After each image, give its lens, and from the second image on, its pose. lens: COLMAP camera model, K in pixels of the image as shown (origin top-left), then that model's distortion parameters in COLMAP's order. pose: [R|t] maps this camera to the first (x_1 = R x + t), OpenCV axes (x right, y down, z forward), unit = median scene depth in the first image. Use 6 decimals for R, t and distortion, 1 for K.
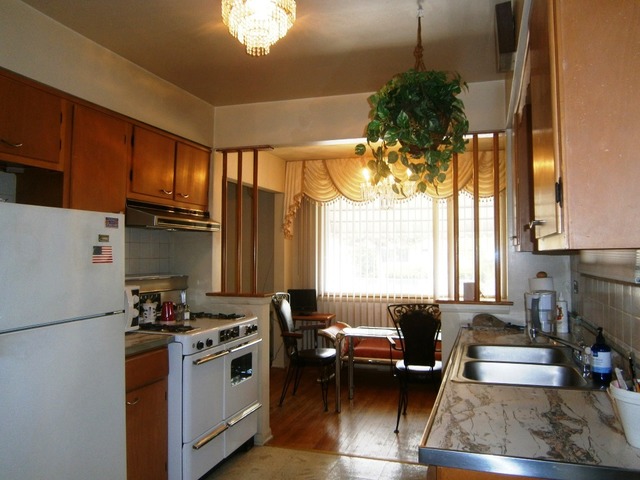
lens RADIAL K [[514.8, 0, 322.7], [0, 514.8, 237.9], [0, 0, 1]] dist [-0.053733, 0.055154]
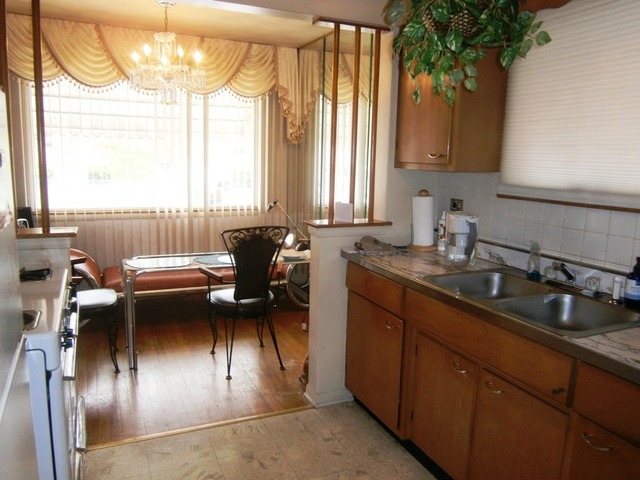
lens RADIAL K [[514.8, 0, 322.7], [0, 514.8, 237.9], [0, 0, 1]] dist [-0.053733, 0.055154]
pose [[0.750584, -0.088236, 0.654858, -0.274642], [-0.044892, 0.981945, 0.183763, -0.010411], [-0.659249, -0.167327, 0.733071, 0.317510]]
